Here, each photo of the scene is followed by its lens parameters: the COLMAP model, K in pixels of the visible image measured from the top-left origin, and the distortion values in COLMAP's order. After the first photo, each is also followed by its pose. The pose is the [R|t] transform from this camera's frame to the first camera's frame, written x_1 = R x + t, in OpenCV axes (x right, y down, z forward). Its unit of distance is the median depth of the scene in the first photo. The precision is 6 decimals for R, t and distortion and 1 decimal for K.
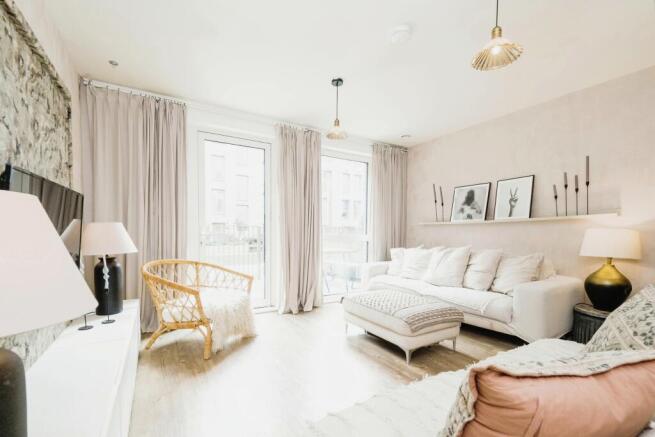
lens RADIAL K [[284.9, 0, 328.7], [0, 284.9, 236.5], [0, 0, 1]] dist [-0.004009, -0.001062]
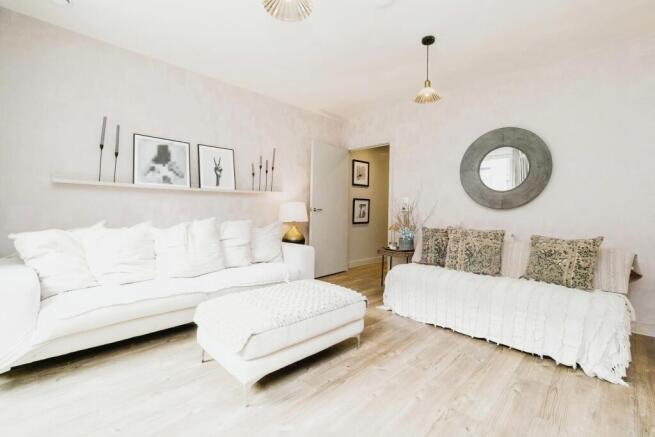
lens RADIAL K [[284.9, 0, 331.9], [0, 284.9, 205.9], [0, 0, 1]] dist [-0.004009, -0.001062]
pose [[-0.242211, -0.002453, 0.970220, -0.375232], [-0.018758, 0.999822, -0.002155, -0.008026], [-0.970042, -0.018721, -0.242214, 0.824580]]
